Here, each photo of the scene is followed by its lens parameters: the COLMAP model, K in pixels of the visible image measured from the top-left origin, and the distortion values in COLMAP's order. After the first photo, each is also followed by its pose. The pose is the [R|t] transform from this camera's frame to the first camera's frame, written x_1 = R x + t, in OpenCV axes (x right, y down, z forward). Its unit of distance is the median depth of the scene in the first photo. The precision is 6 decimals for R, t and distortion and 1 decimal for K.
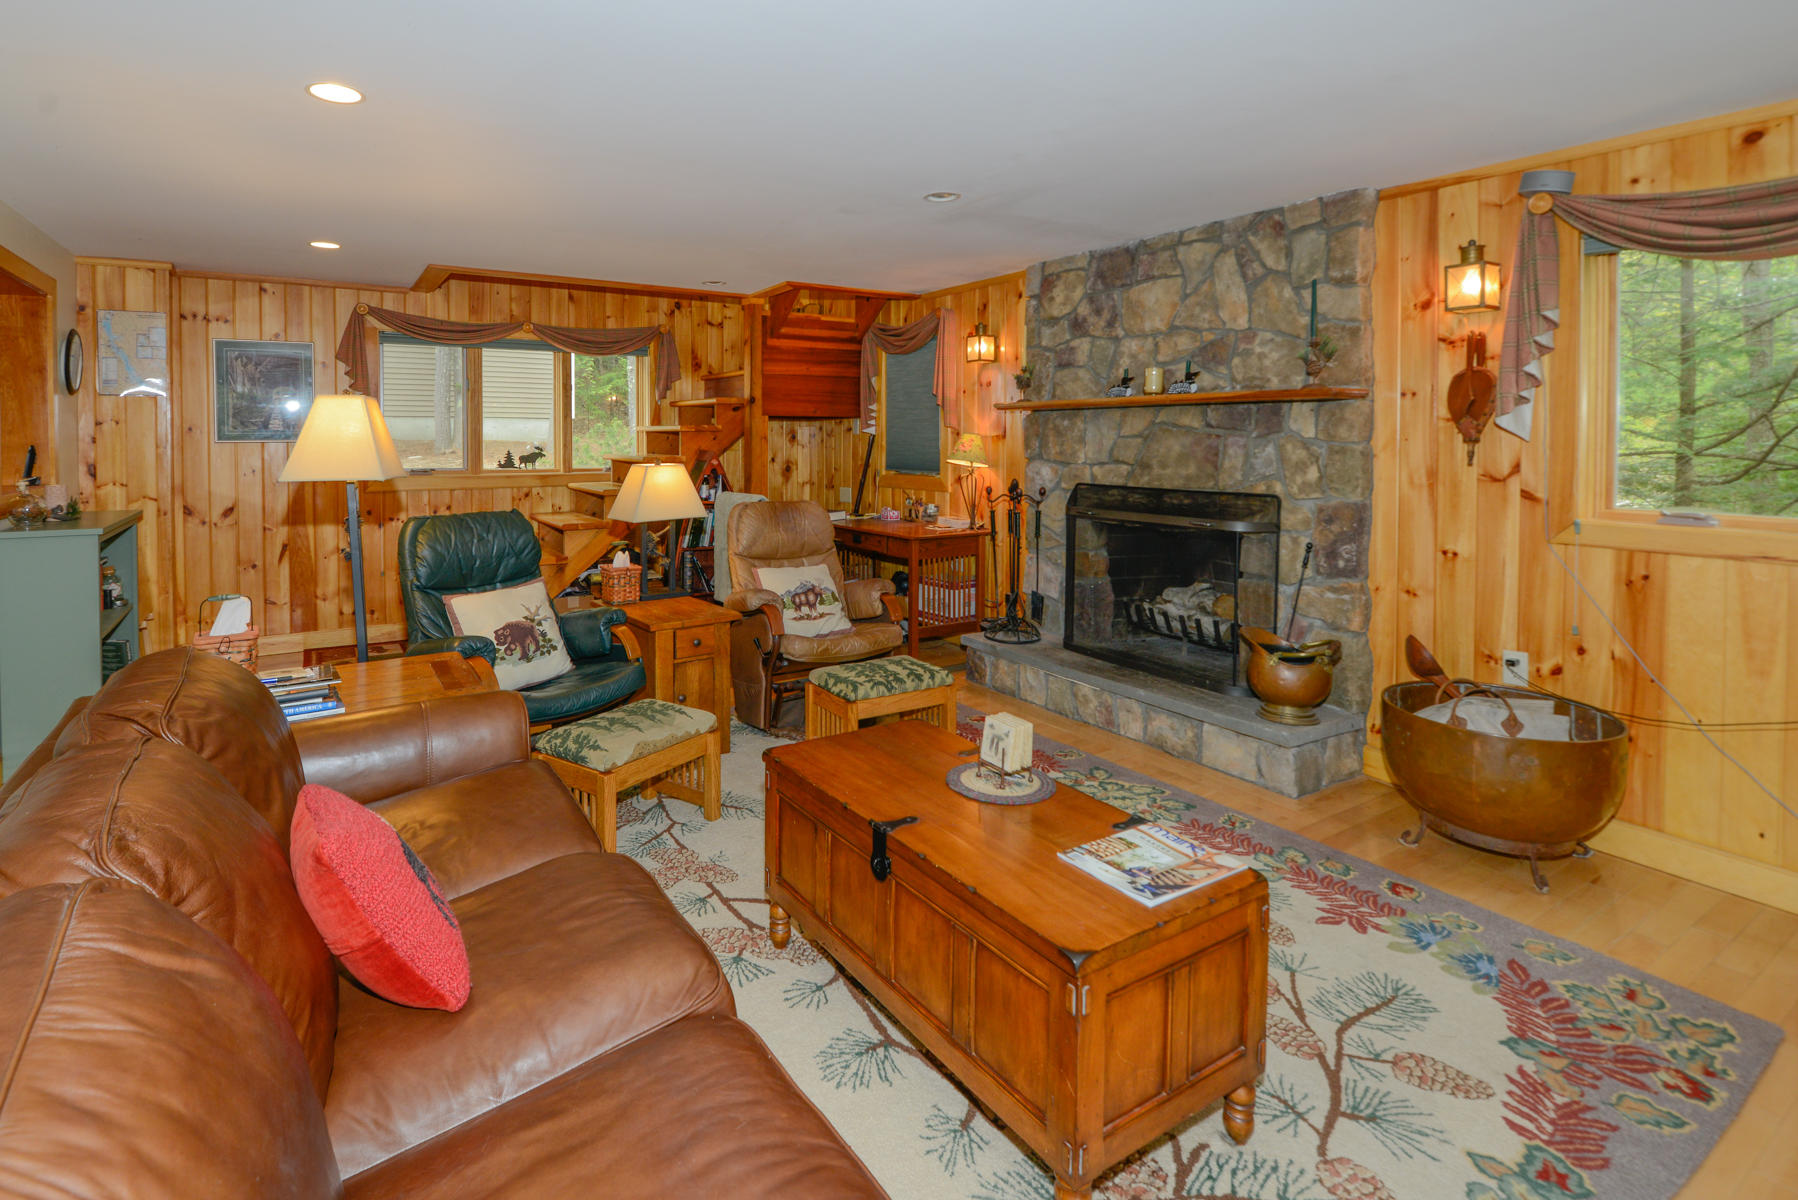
lens RADIAL K [[813.2, 0, 898.0], [0, 813.2, 625.4], [0, 0, 1]] dist [-0.012345, -0.001089]
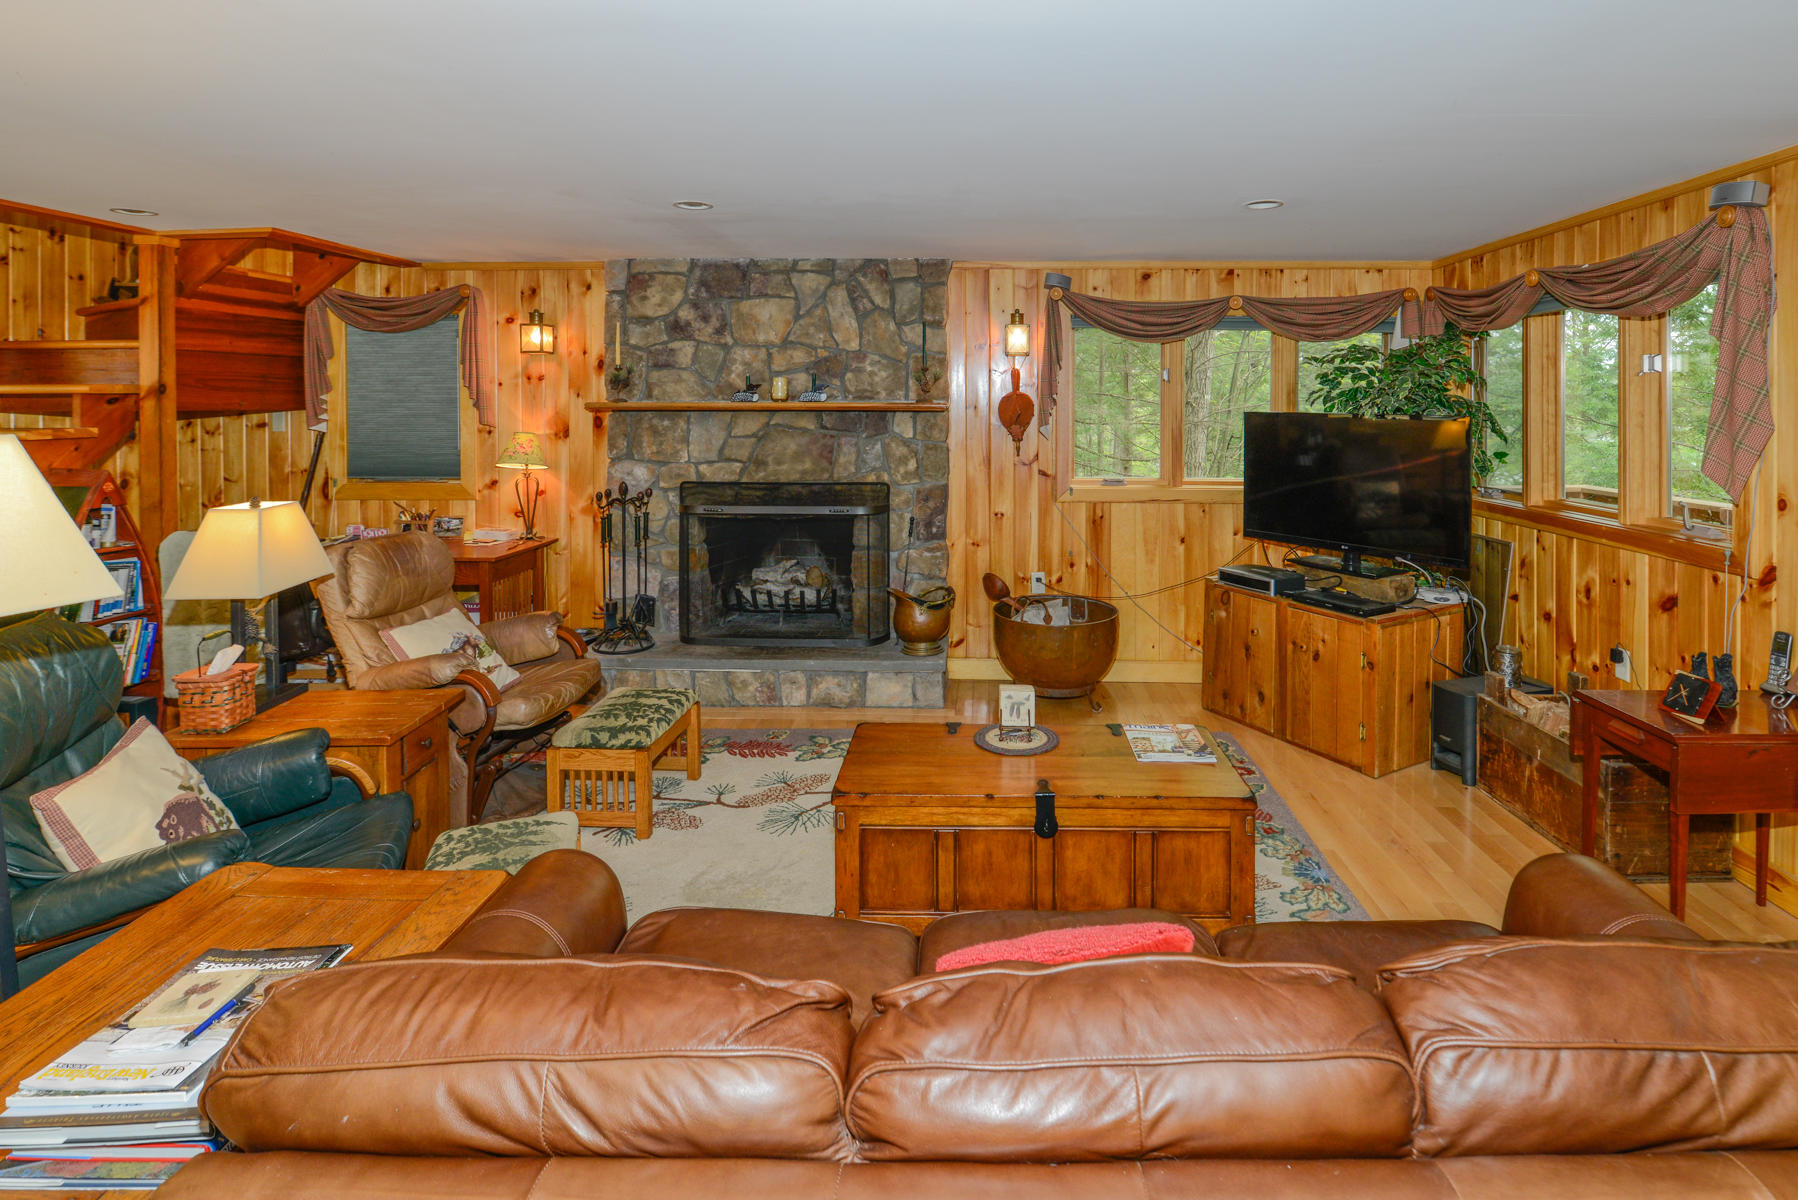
lens RADIAL K [[818.0, 0, 899.0], [0, 818.0, 600.0], [0, 0, 1]] dist [-0.001683, -0.000452]
pose [[0.592756, -0.185649, 0.783693, -0.537045], [0.177759, 0.979230, 0.097519, -0.097884], [-0.785520, 0.081504, 0.613446, 0.204200]]
